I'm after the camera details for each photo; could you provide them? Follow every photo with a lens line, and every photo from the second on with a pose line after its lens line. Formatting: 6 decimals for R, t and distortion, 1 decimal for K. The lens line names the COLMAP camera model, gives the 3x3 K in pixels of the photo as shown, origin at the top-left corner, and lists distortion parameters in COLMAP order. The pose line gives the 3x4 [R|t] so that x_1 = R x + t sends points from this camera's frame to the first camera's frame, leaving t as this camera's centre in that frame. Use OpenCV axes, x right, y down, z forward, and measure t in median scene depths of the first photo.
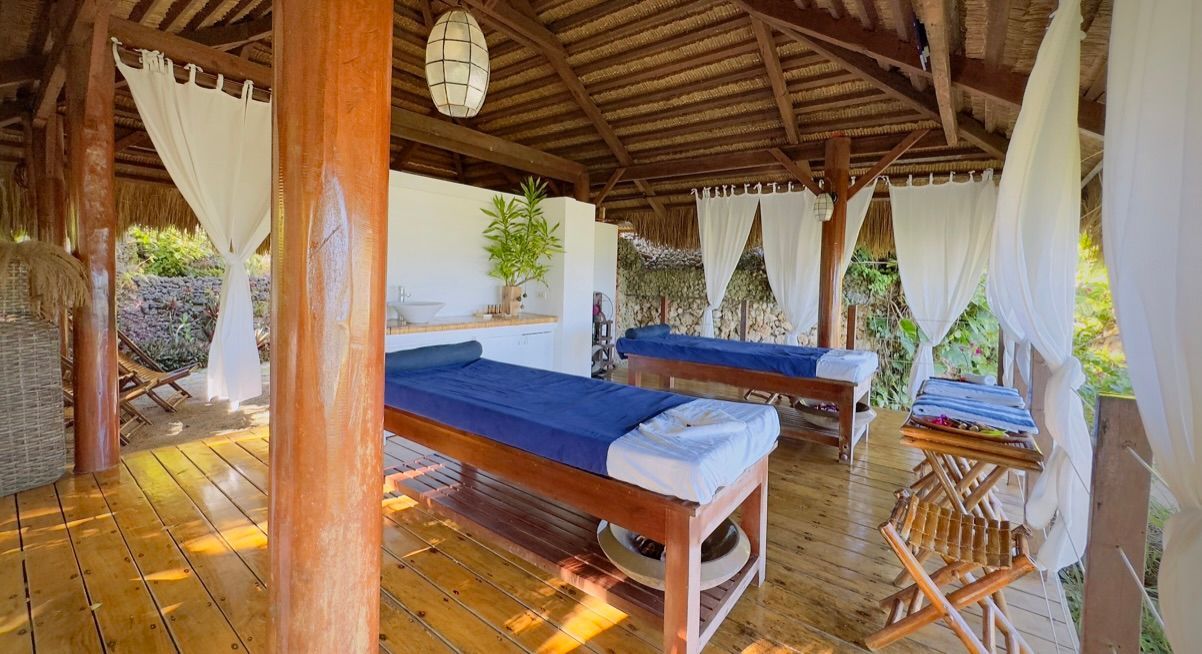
lens RADIAL K [[495.1, 0, 600.4], [0, 495.1, 307.2], [0, 0, 1]] dist [0.000502, 0.000021]
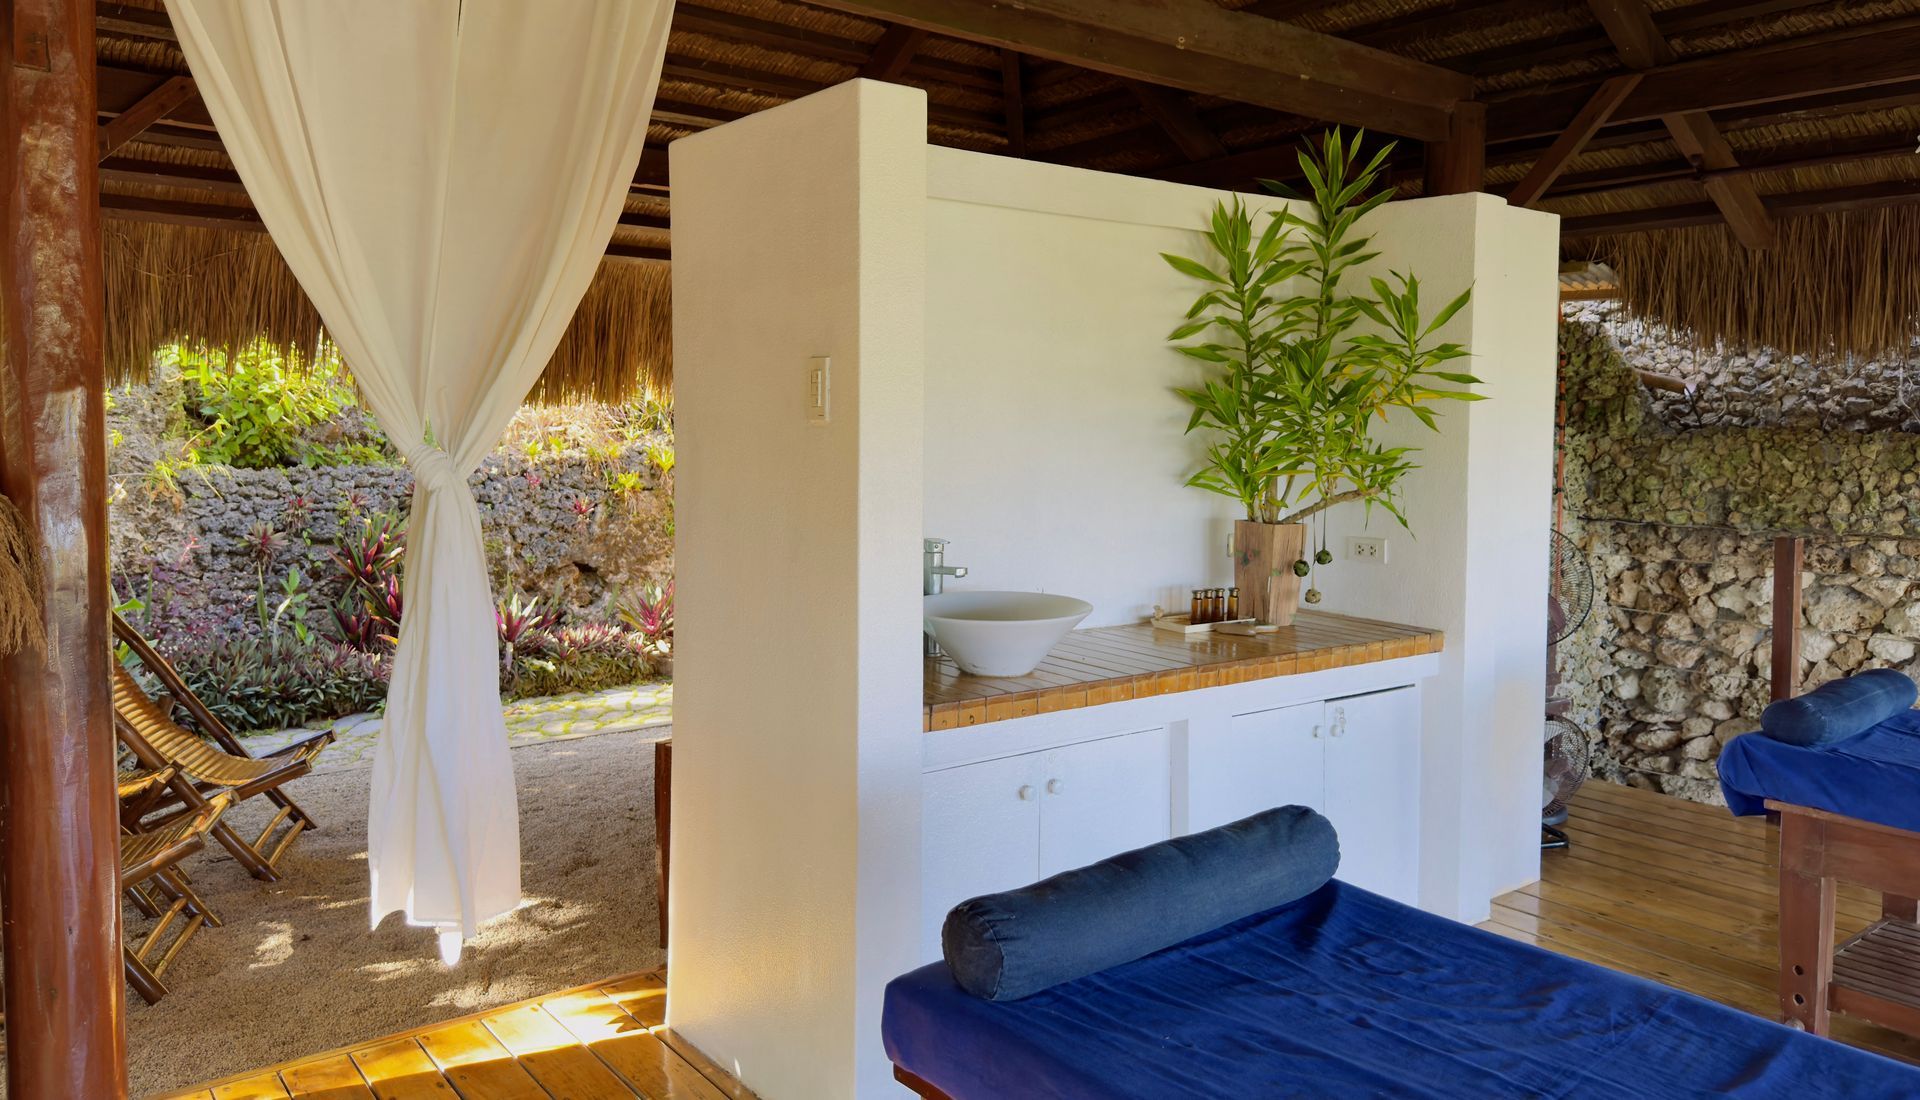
lens RADIAL K [[1416.9, 0, 960.0], [0, 1416.9, 550.0], [0, 0, 1]] dist [0.061939, -0.093602]
pose [[0.966362, 0.003985, -0.257155, -0.107729], [0.002331, 0.999703, 0.024252, -0.035404], [0.257175, -0.024035, 0.966066, 0.125228]]
